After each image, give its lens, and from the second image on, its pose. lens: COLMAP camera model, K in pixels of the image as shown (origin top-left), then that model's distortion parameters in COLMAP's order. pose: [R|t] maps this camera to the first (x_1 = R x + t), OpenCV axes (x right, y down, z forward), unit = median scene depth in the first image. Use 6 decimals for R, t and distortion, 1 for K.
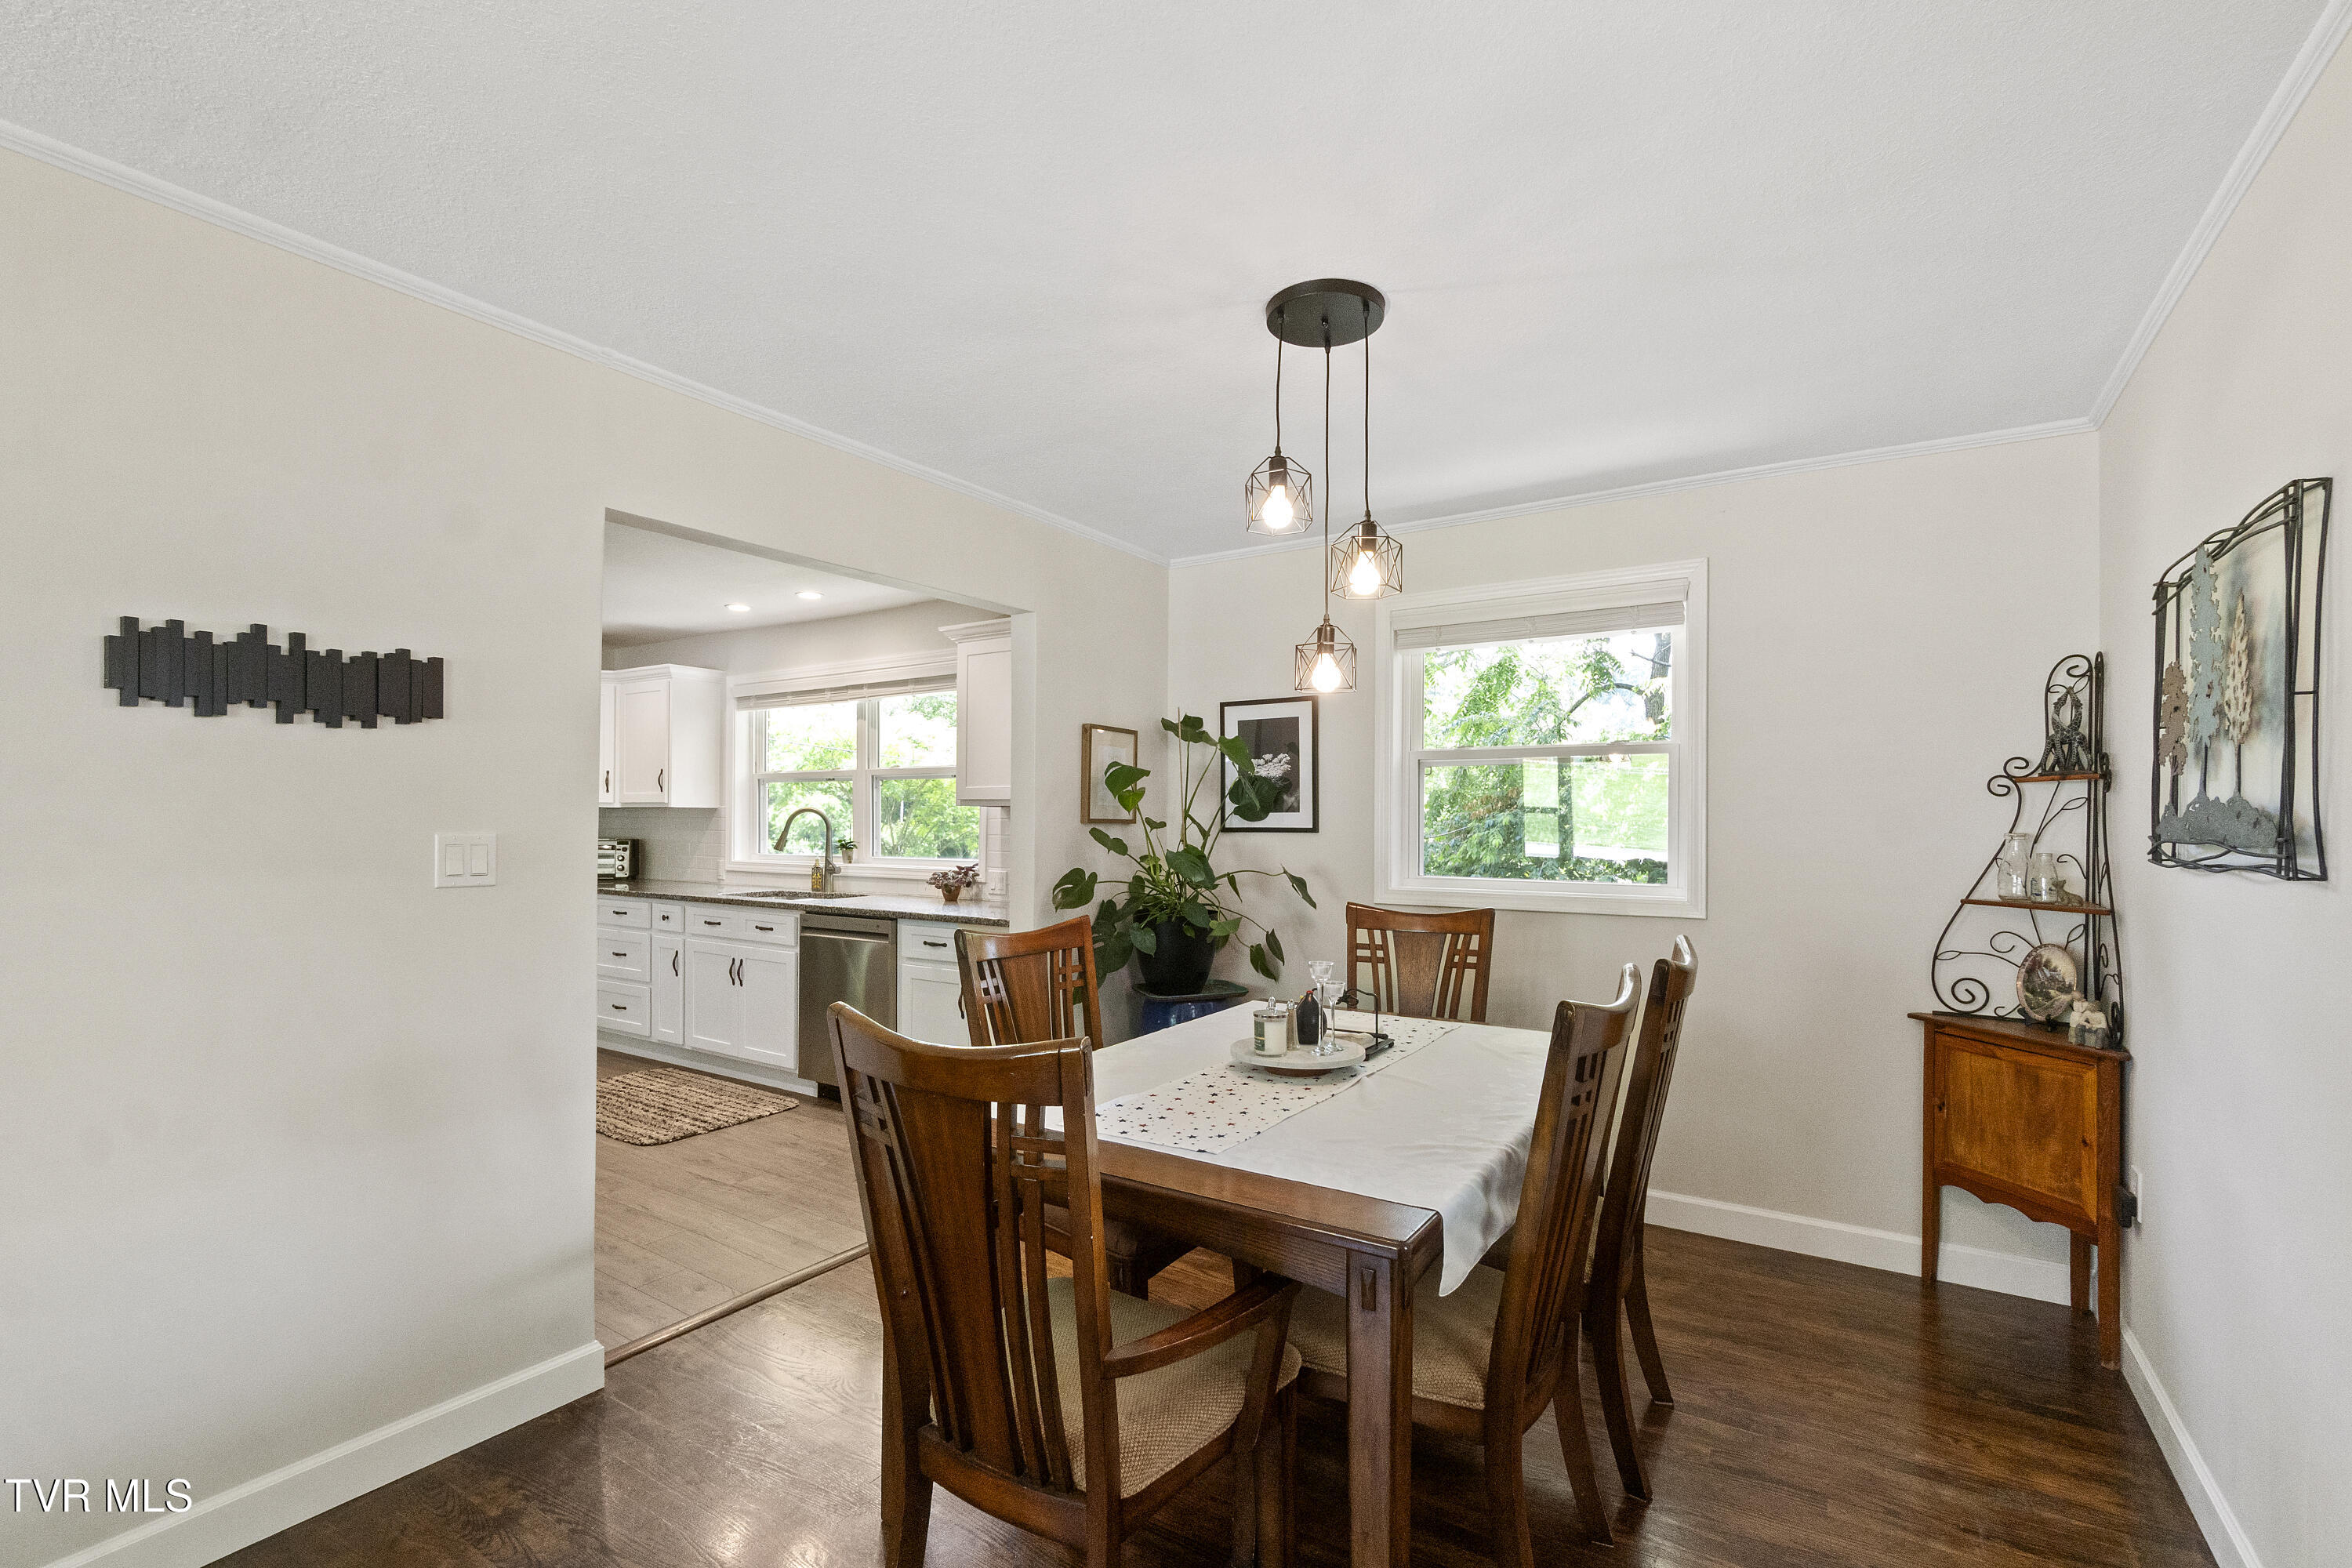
lens RADIAL K [[1029.6, 0, 1176.9], [0, 1029.6, 835.9], [0, 0, 1]] dist [-0.001247, -0.000123]
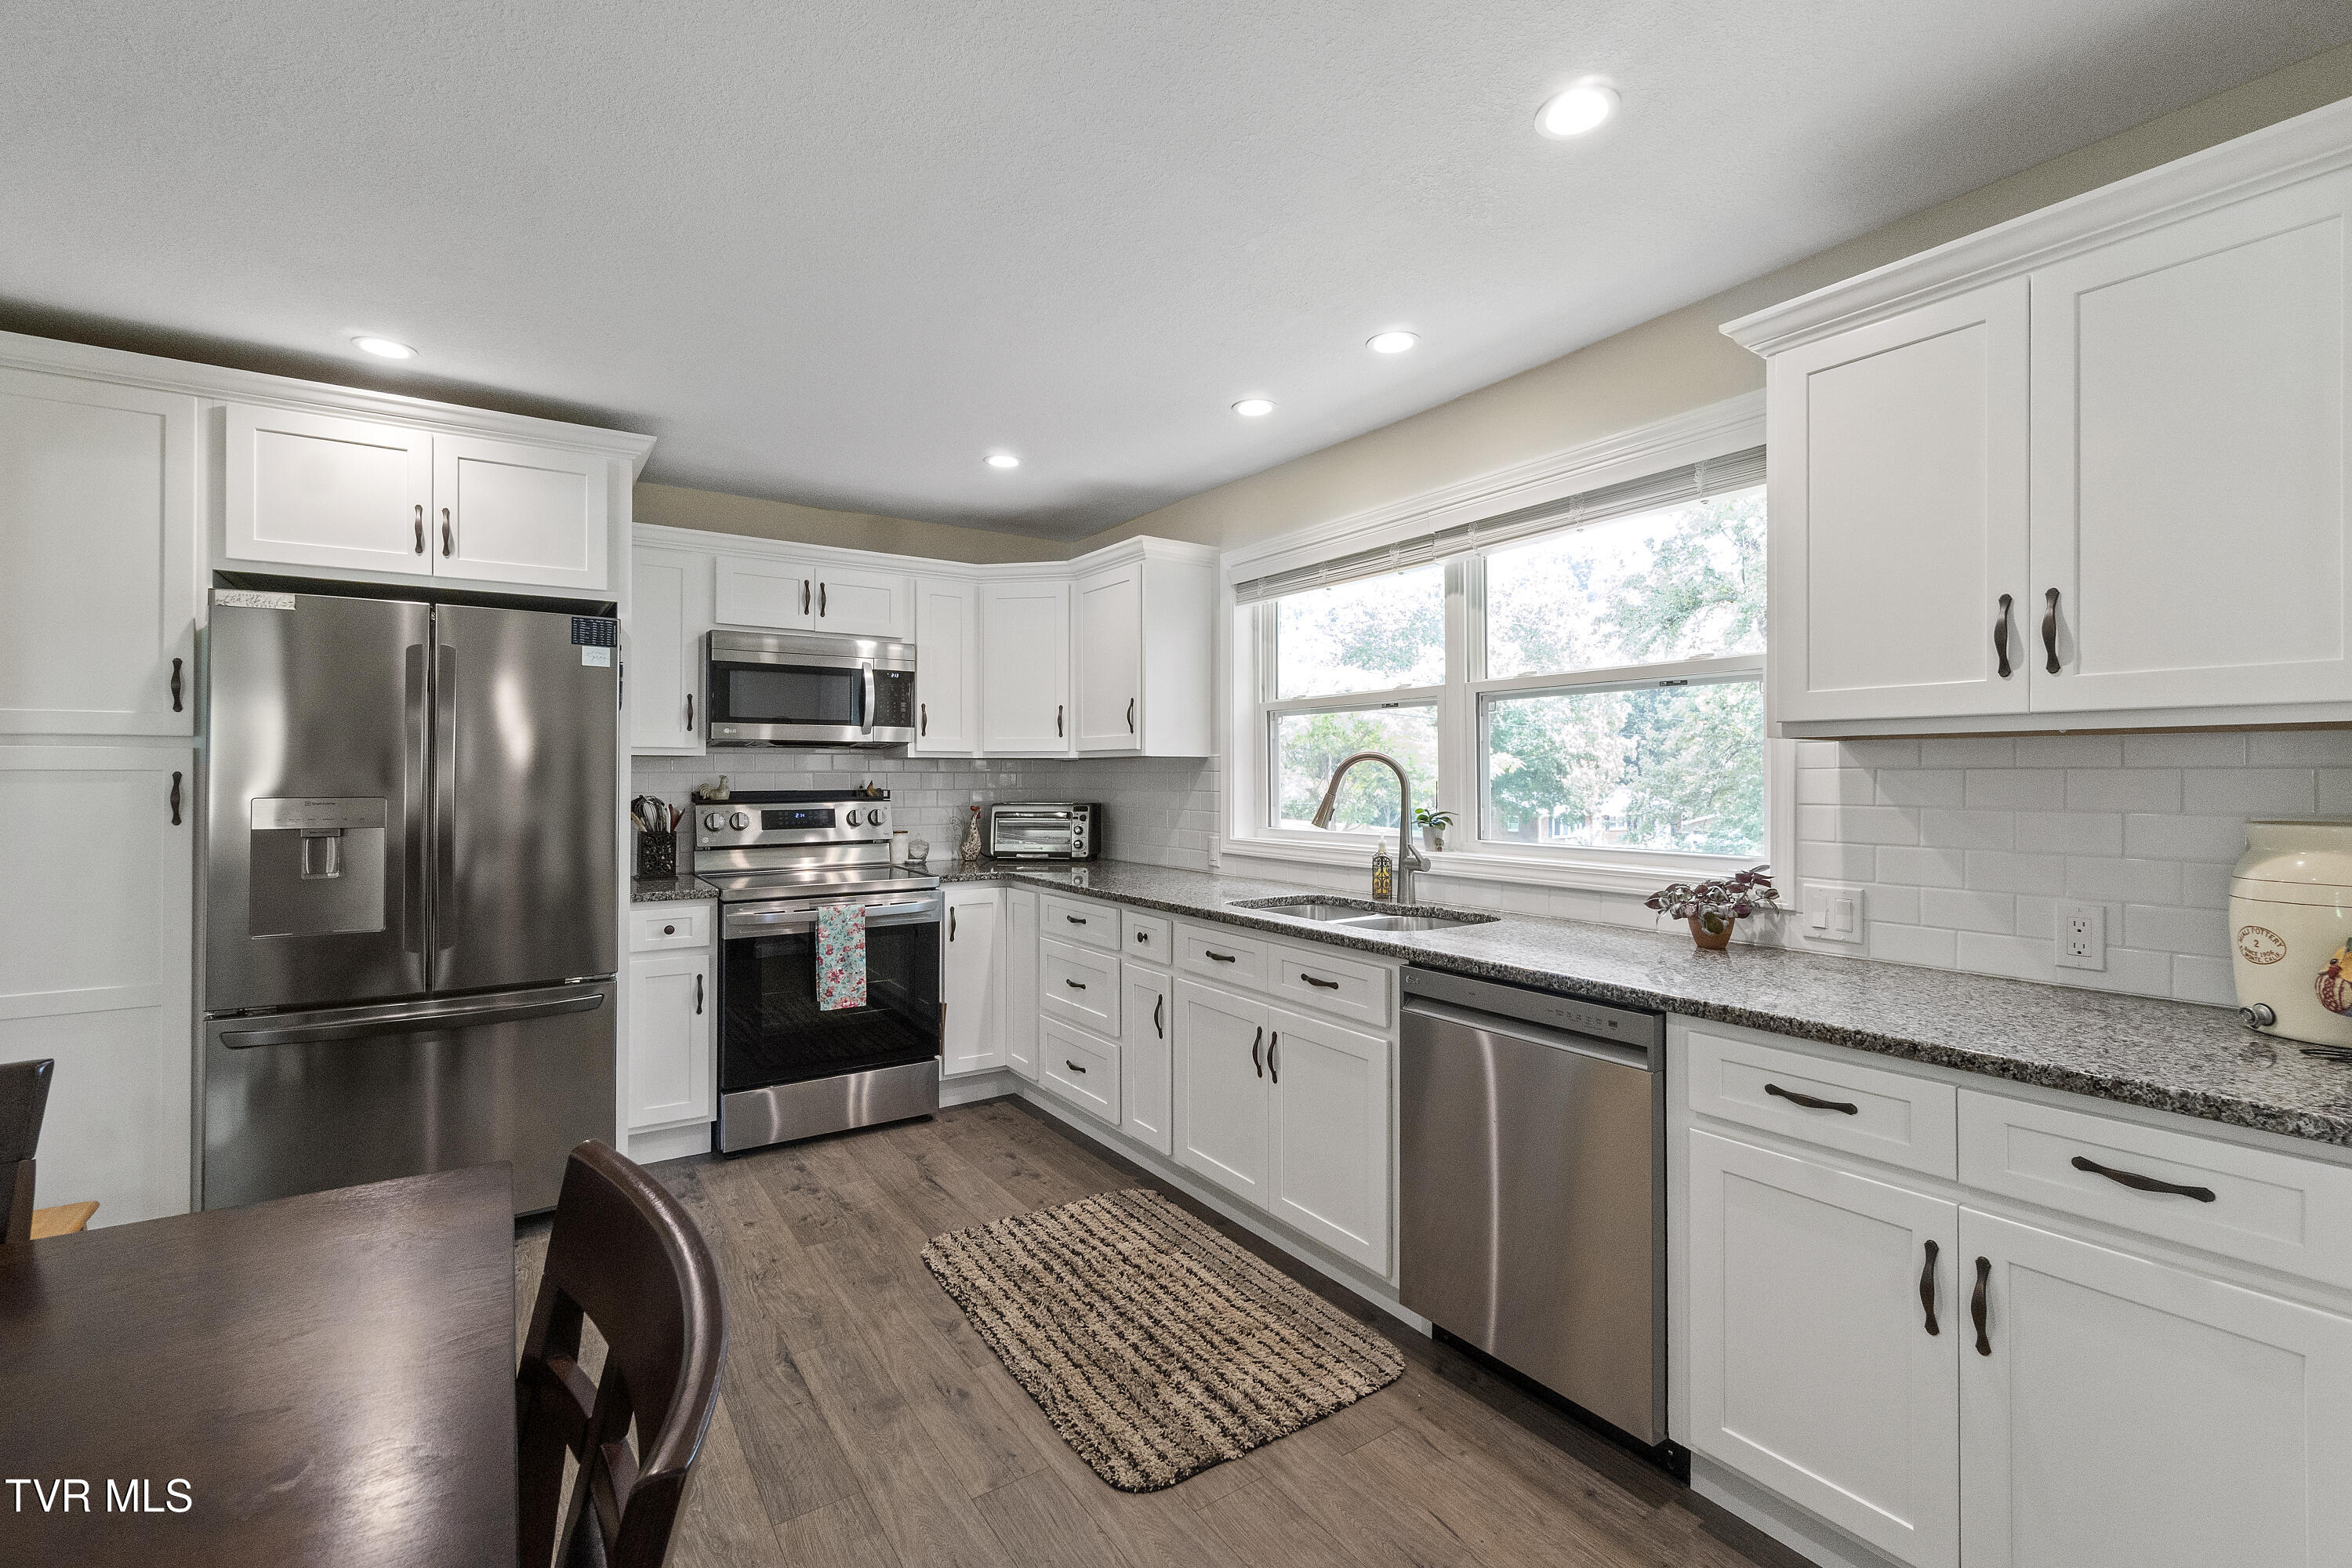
lens RADIAL K [[1029.6, 0, 1176.9], [0, 1029.6, 835.9], [0, 0, 1]] dist [-0.001247, -0.000123]
pose [[0.919565, 0.016468, -0.392594, -0.231844], [0.000584, 0.999063, 0.043273, -0.005675], [0.392938, -0.040022, 0.918693, 0.435945]]
